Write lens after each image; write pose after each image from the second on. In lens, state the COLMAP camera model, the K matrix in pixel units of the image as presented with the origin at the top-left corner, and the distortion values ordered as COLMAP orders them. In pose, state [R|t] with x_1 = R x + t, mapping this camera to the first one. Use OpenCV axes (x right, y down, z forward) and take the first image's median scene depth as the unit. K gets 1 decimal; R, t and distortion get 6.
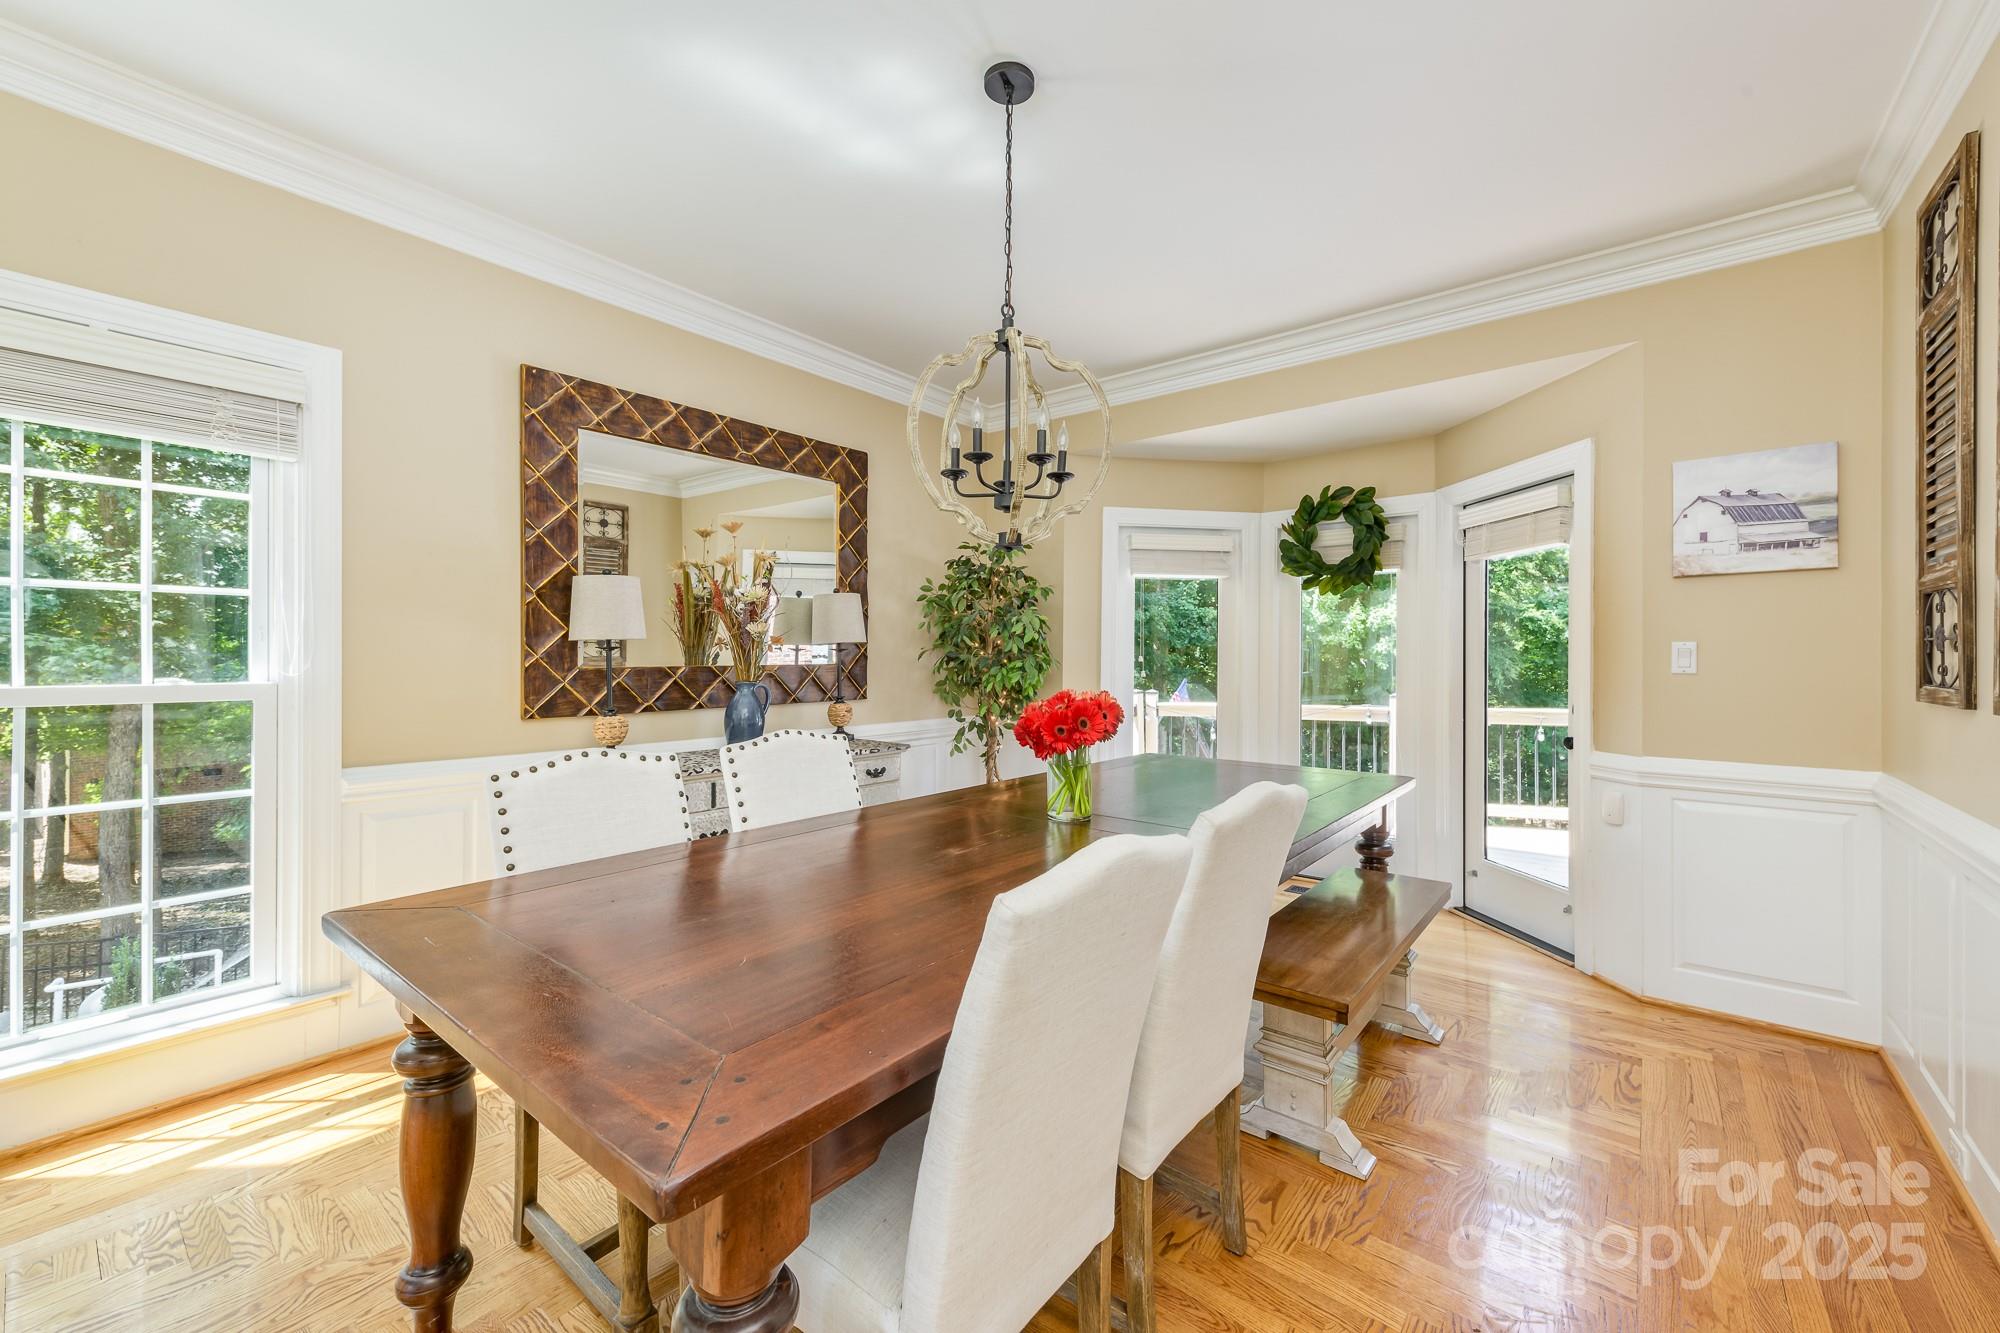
lens RADIAL K [[785.6, 0, 1017.8], [0, 785.6, 657.1], [0, 0, 1]] dist [0.003185, -0.000276]
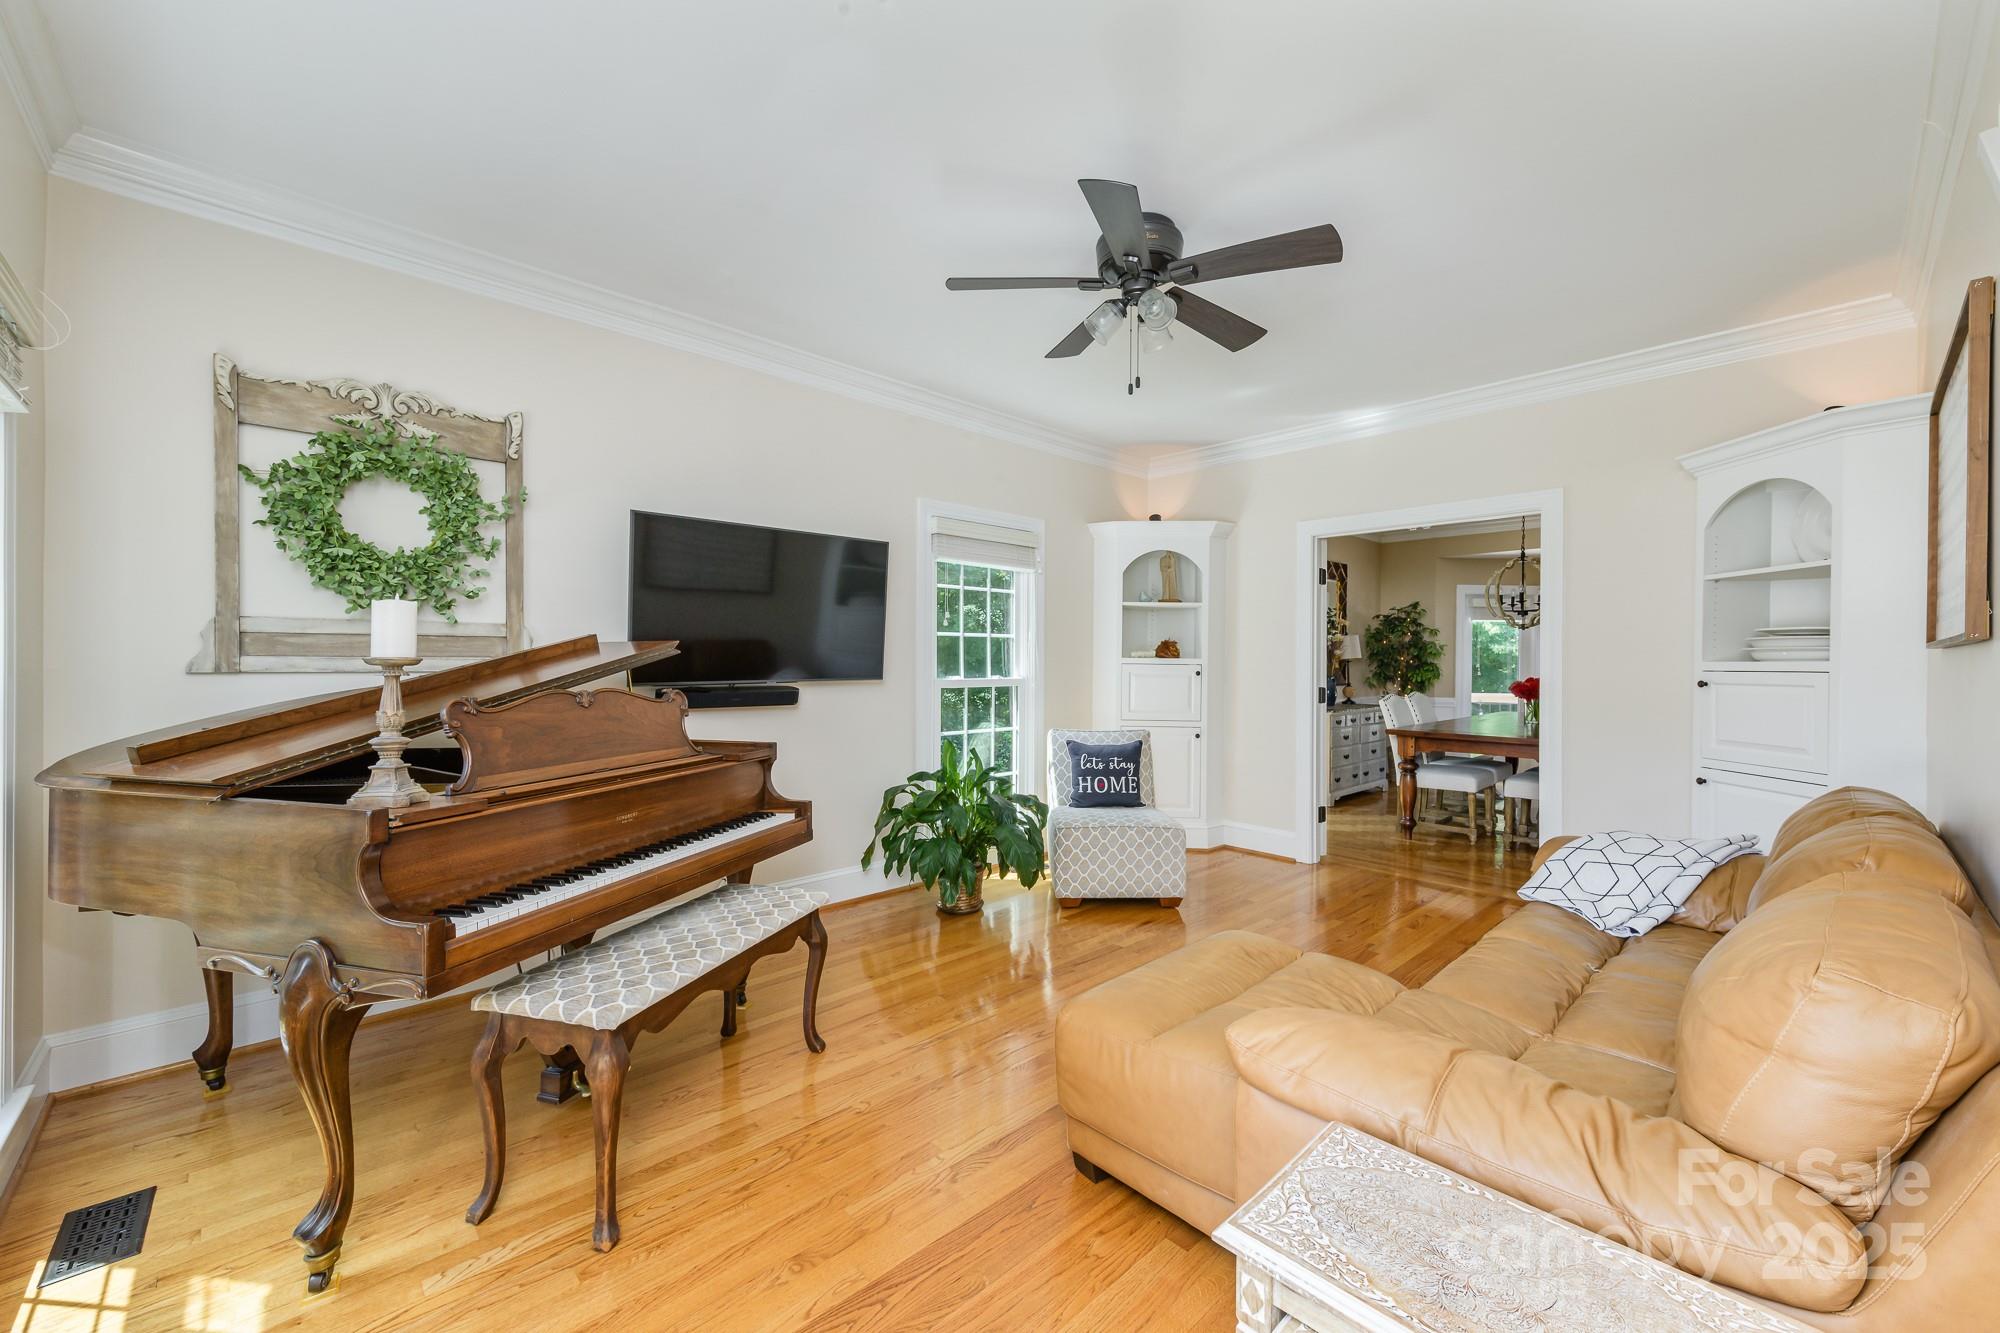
lens RADIAL K [[785.6, 0, 994.9], [0, 785.6, 672.3], [0, 0, 1]] dist [0.003185, -0.000276]
pose [[0.985813, -0.002215, -0.167834, -1.043494], [0.003404, 0.999971, 0.006795, 0.003447], [0.167814, -0.007270, 0.985792, -1.794007]]
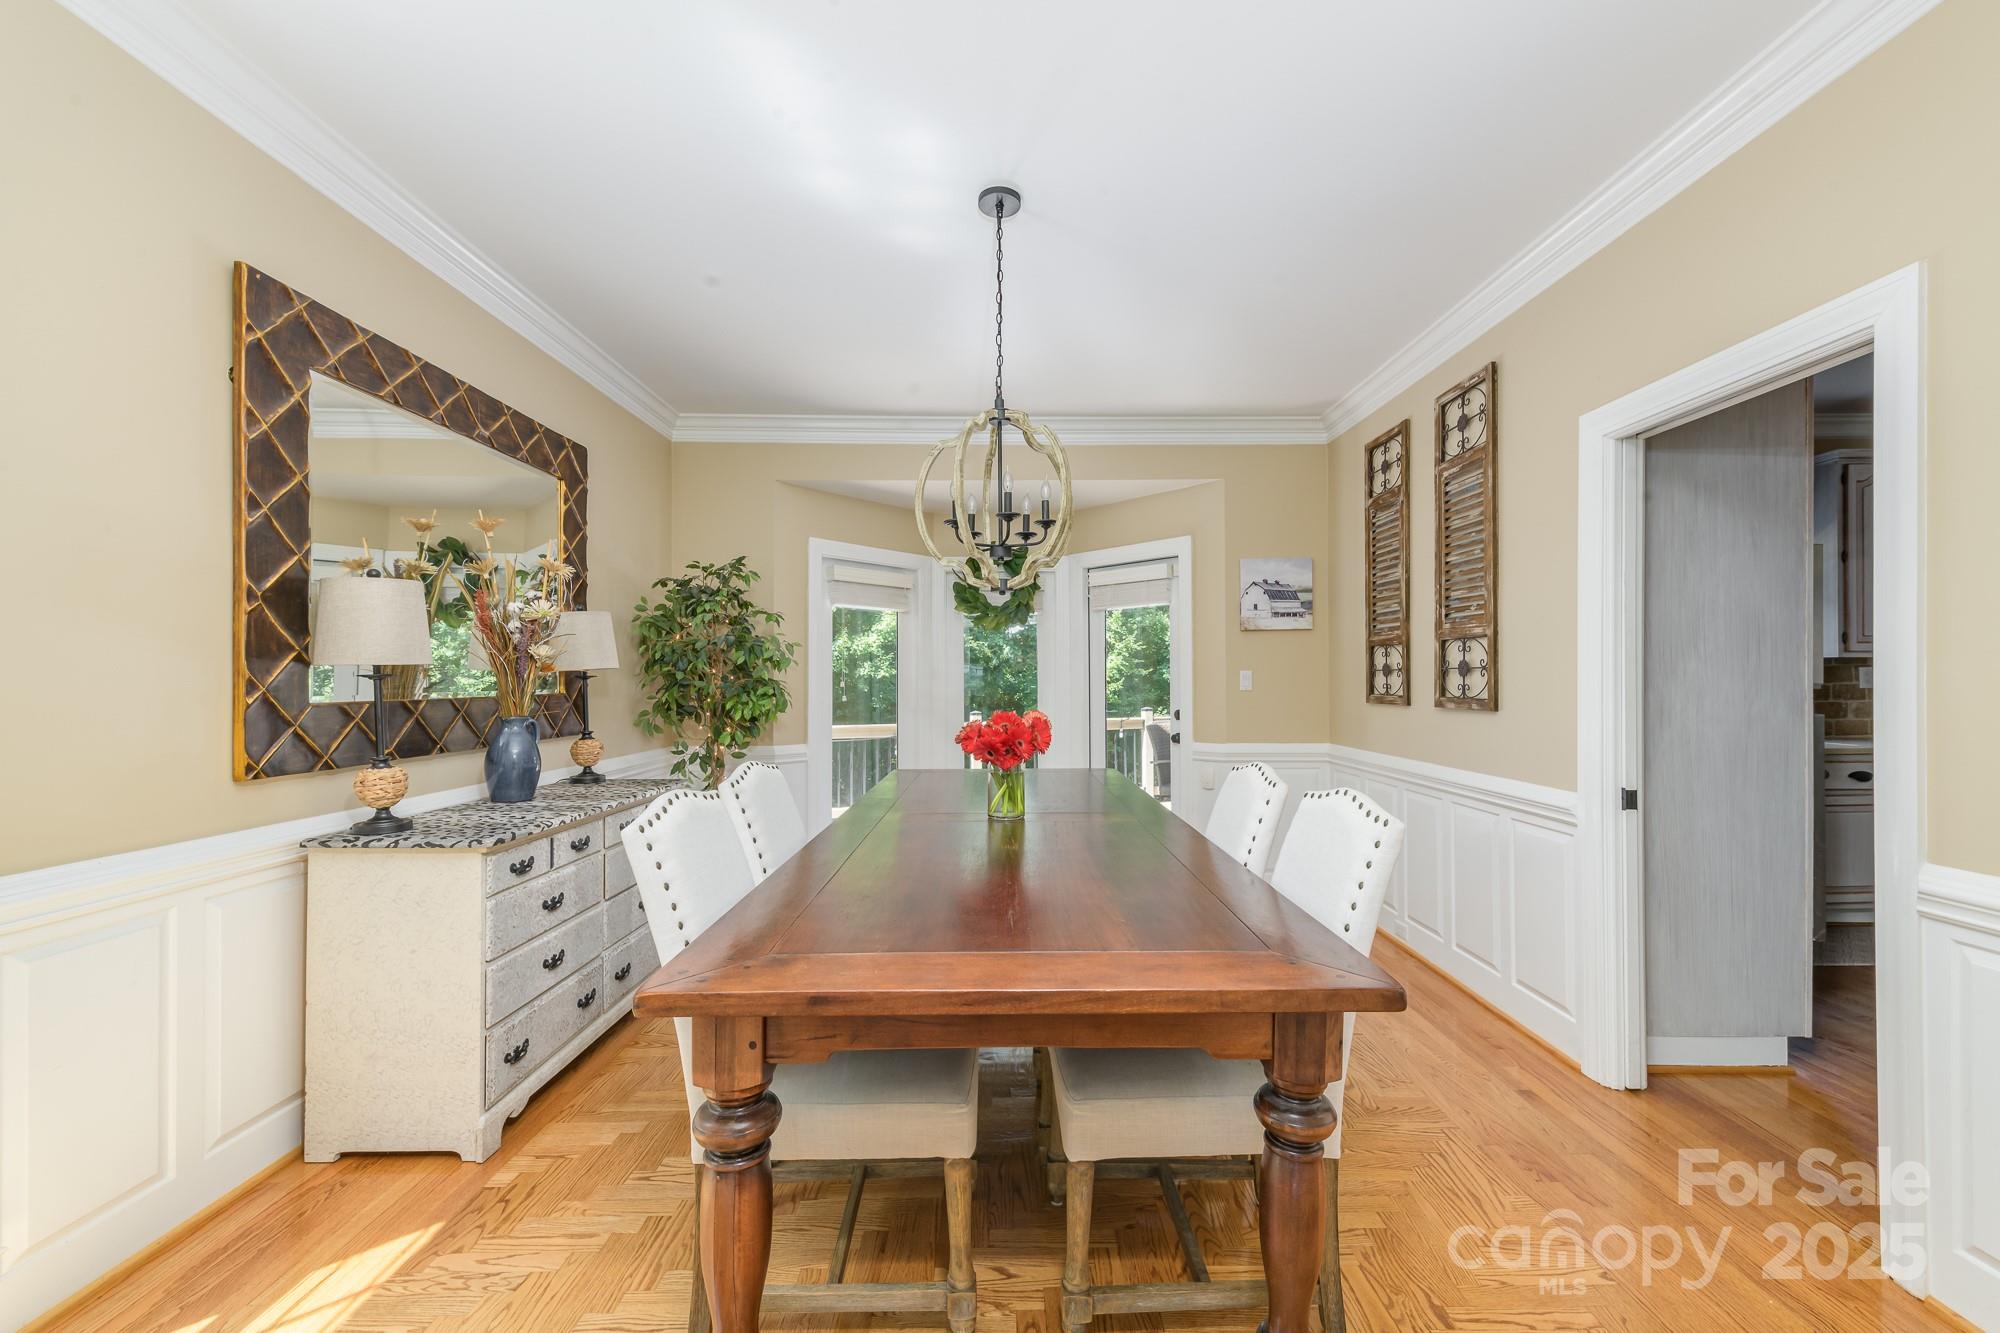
lens RADIAL K [[785.6, 0, 1030.7], [0, 785.6, 683.5], [0, 0, 1]] dist [0.003185, -0.000276]
pose [[0.771537, -0.008836, 0.636123, -0.453855], [0.006689, 0.999961, 0.005777, -0.004893], [-0.636150, -0.000202, 0.771566, 0.031296]]
